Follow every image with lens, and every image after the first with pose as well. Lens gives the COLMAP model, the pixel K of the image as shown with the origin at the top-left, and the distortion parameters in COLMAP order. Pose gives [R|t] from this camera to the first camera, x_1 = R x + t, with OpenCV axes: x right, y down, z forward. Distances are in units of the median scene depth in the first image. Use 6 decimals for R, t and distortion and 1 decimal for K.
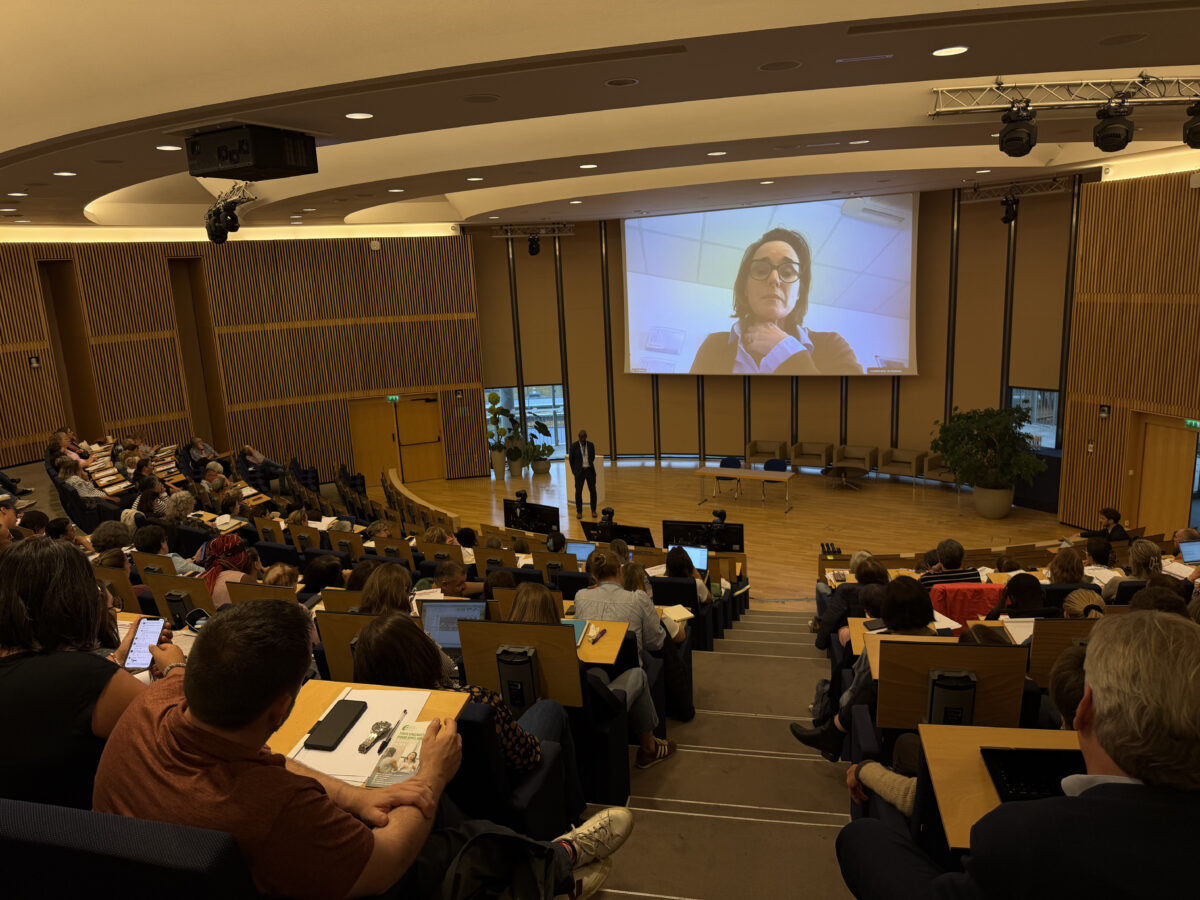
lens RADIAL K [[851.2, 0, 600.0], [0, 851.2, 450.0], [0, 0, 1]] dist [0.027651, -0.081172]
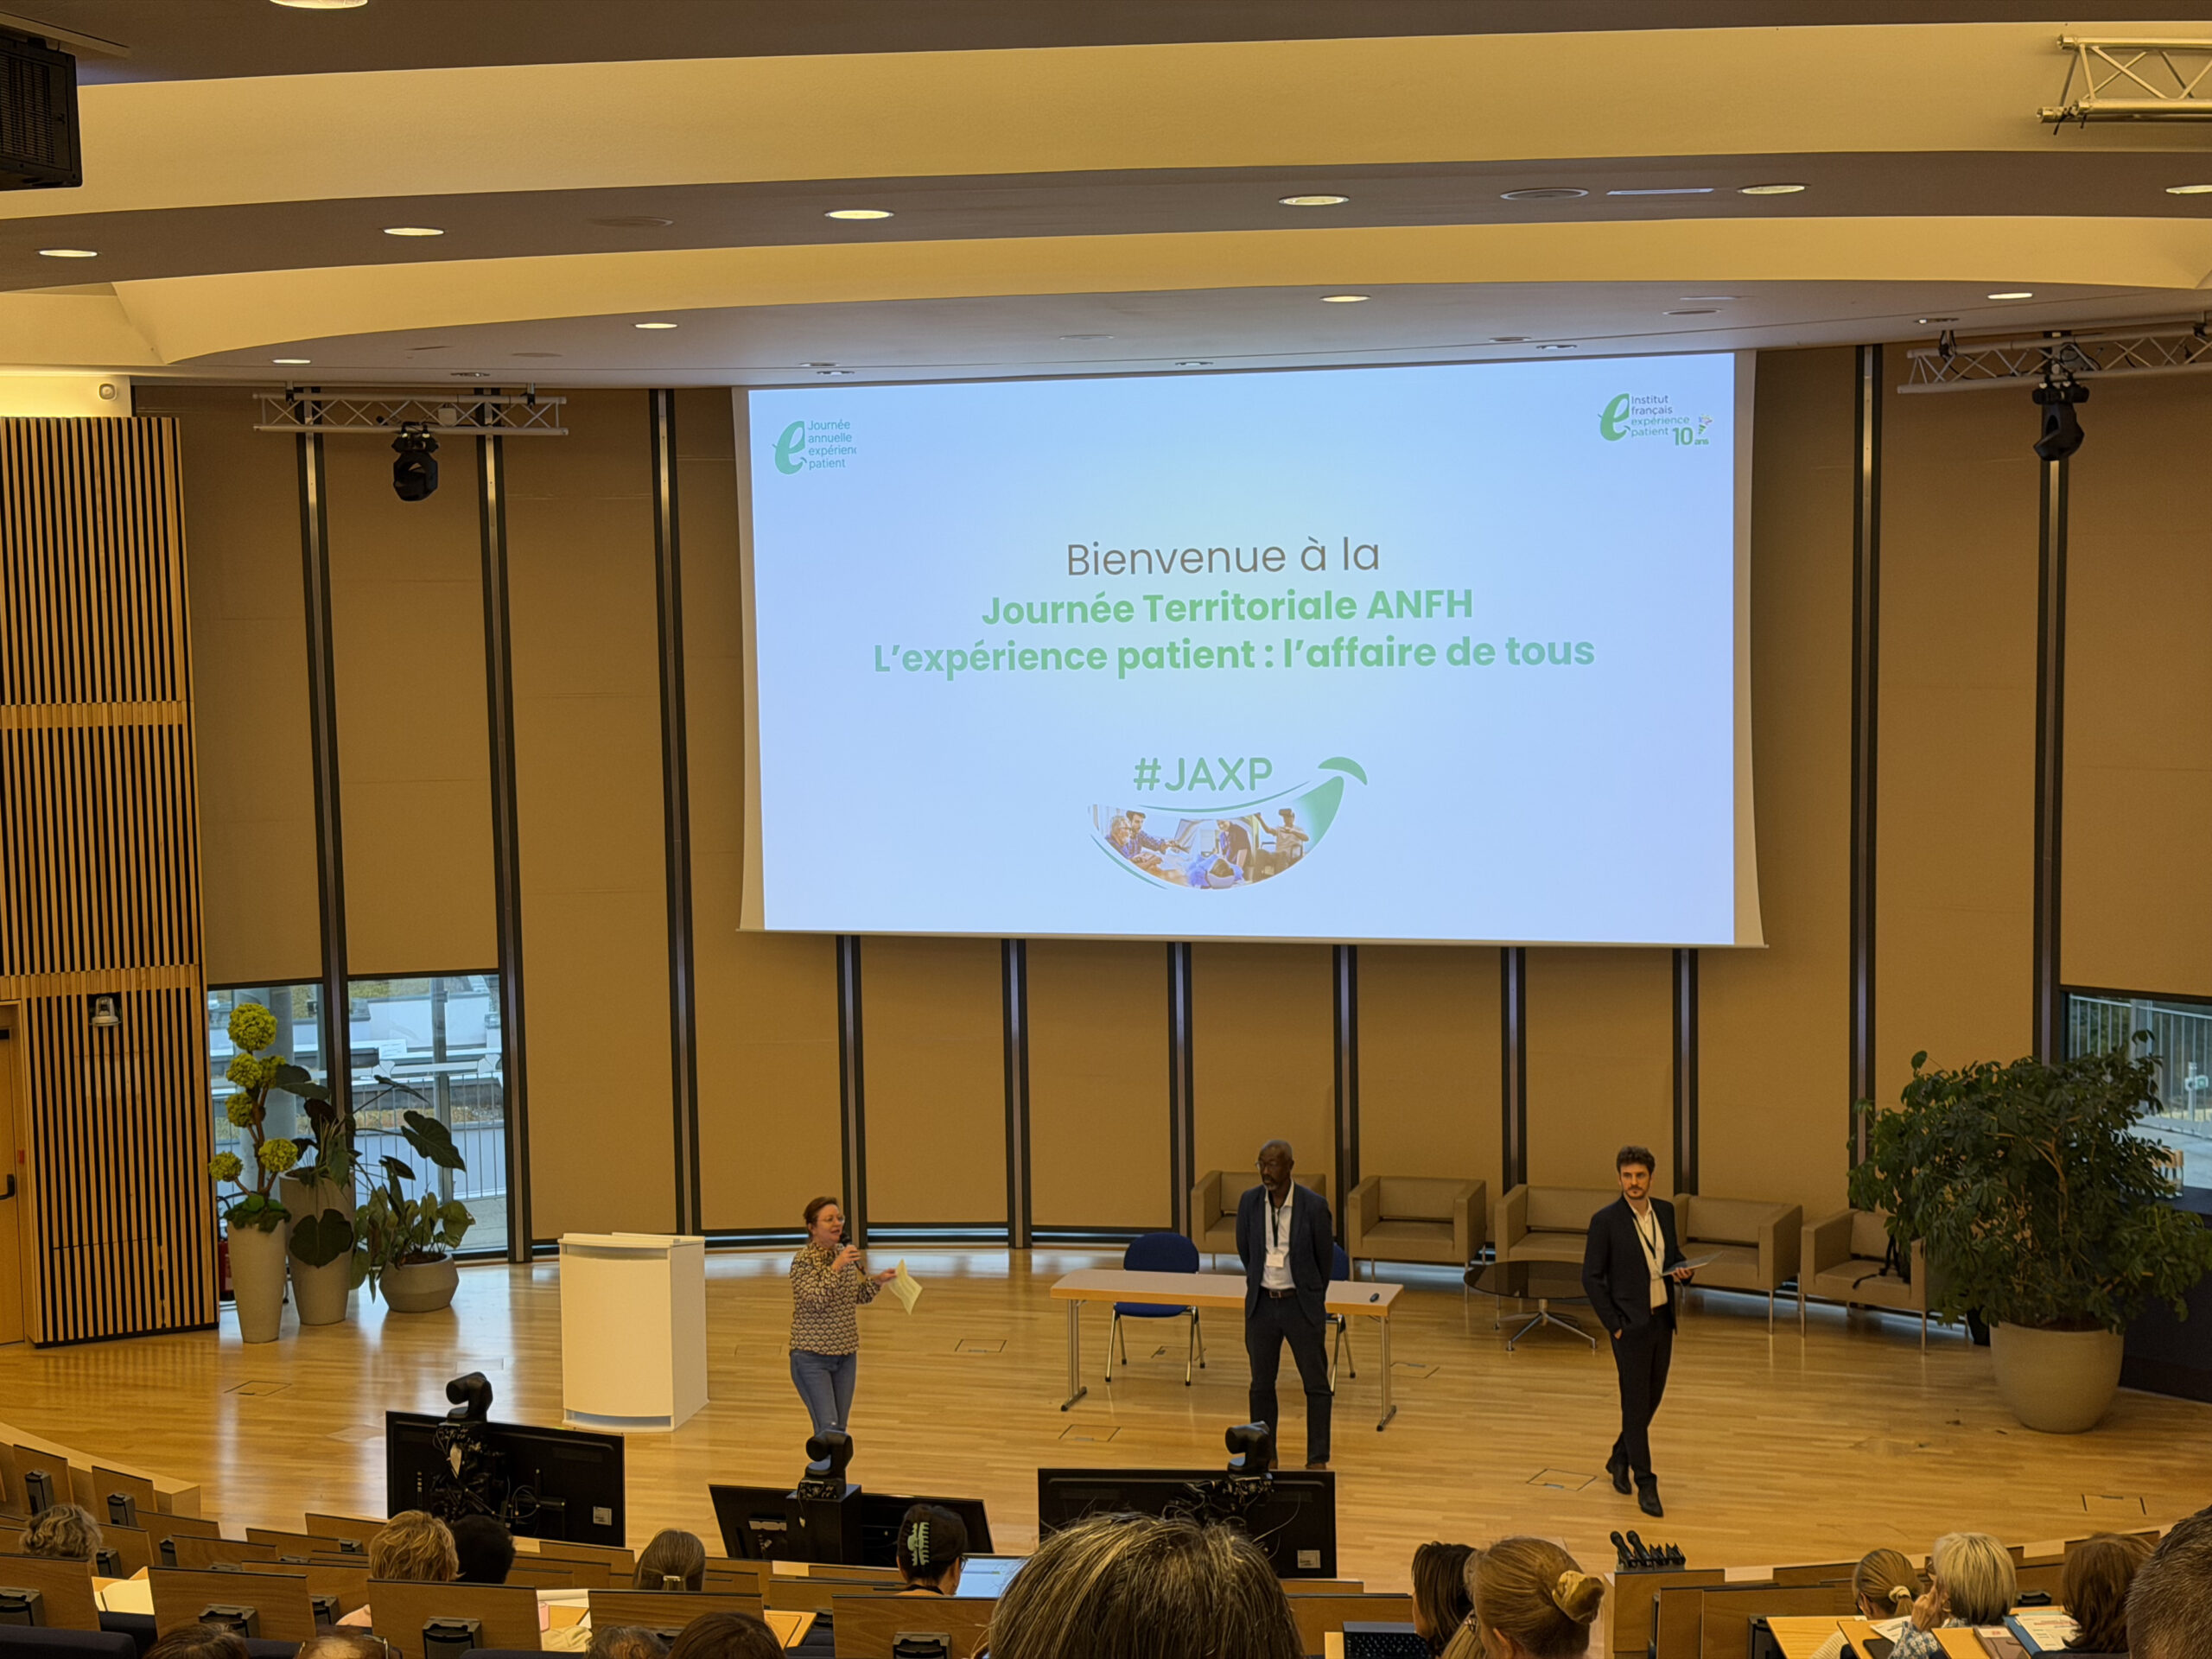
lens RADIAL K [[3084.5, 0, 1106.0], [0, 3084.5, 829.5], [0, 0, 1]] dist [0.072604, 0.085354]
pose [[0.971032, 0.014526, 0.238506, -0.110798], [0.014877, 0.992538, -0.121021, -0.001006], [-0.238485, 0.121064, 0.963571, 0.006130]]
